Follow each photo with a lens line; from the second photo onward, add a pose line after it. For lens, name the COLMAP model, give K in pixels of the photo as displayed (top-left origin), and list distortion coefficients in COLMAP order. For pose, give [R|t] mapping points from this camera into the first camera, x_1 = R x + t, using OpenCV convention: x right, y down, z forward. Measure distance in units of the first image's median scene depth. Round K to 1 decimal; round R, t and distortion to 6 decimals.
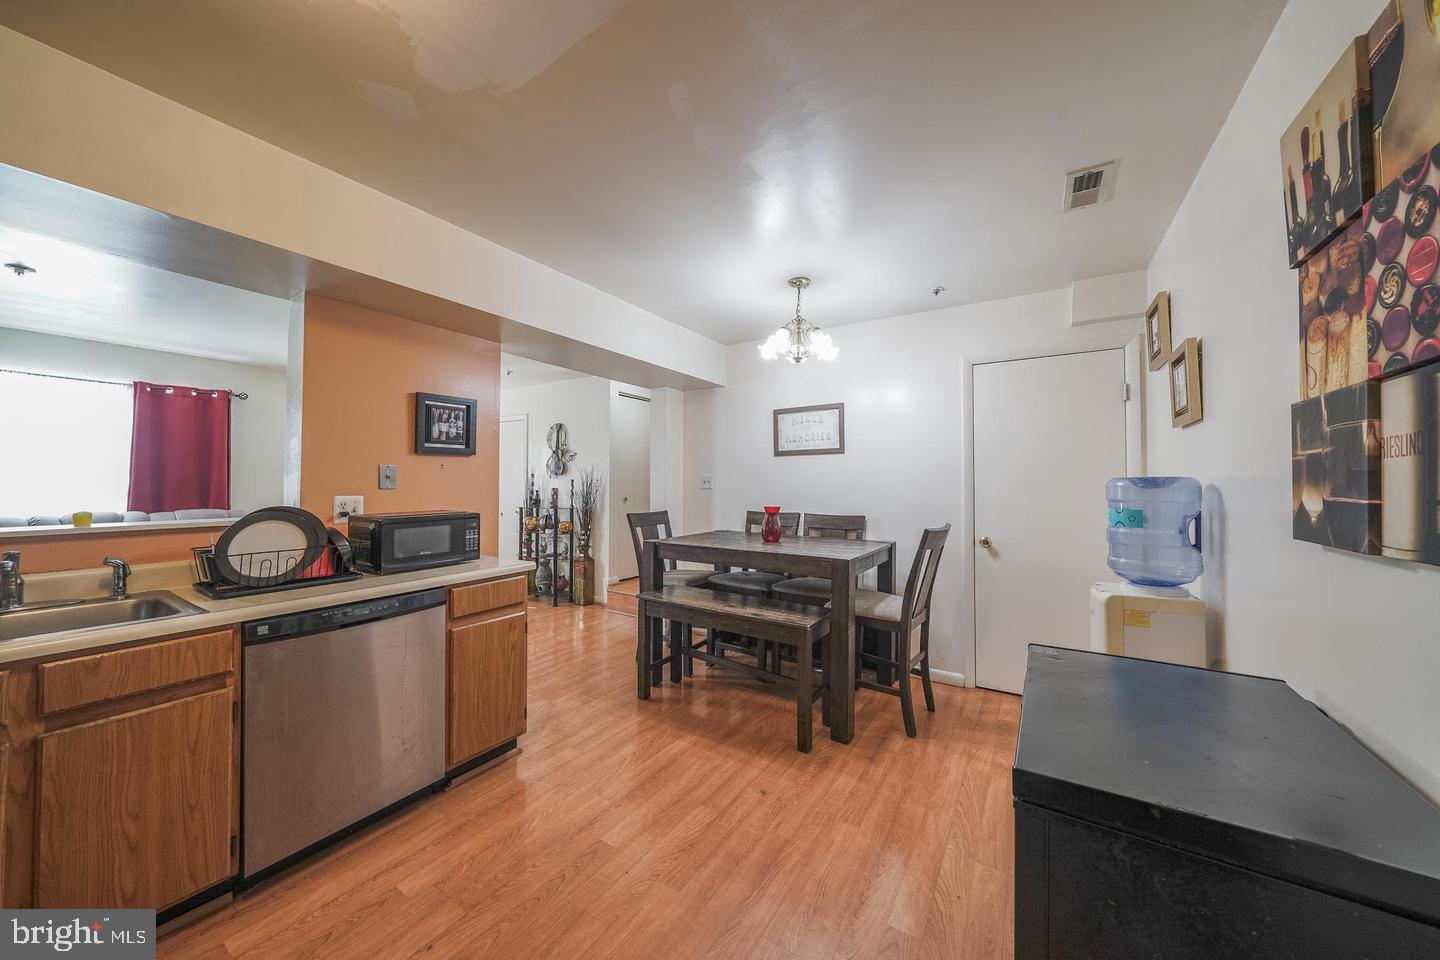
lens RADIAL K [[495.4, 0, 725.2], [0, 495.4, 477.1], [0, 0, 1]] dist [-0.000654, -0.000011]
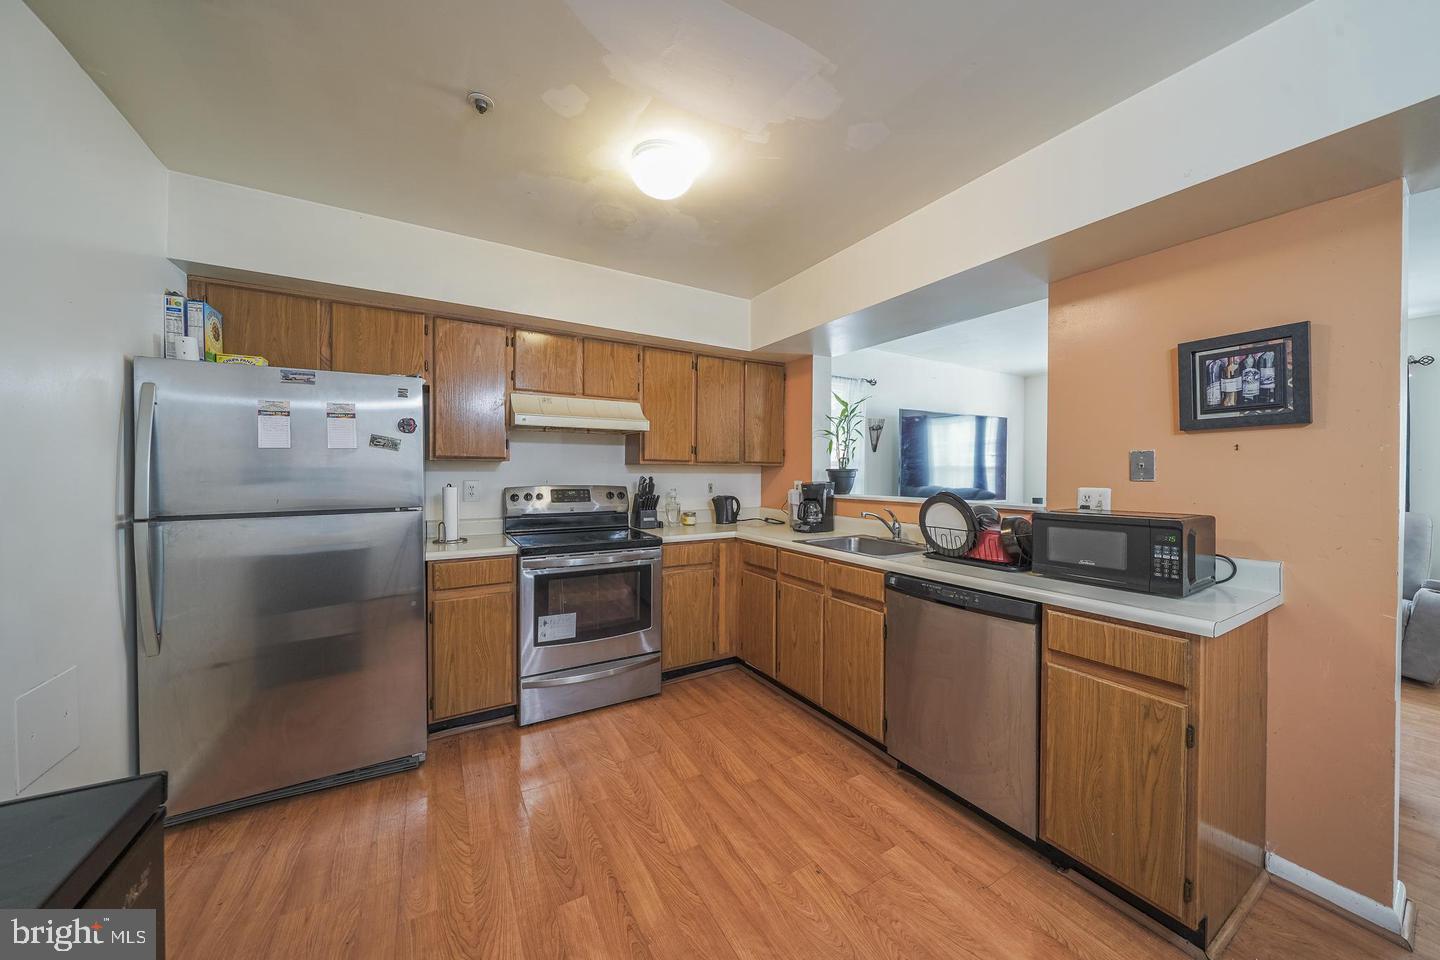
lens RADIAL K [[495.4, 0, 725.2], [0, 495.4, 477.1], [0, 0, 1]] dist [-0.000654, -0.000011]
pose [[-0.445908, 0.003476, -0.895072, 0.324522], [0.001942, 0.999994, 0.002916, 0.015021], [0.895077, -0.000438, -0.445912, 0.806864]]
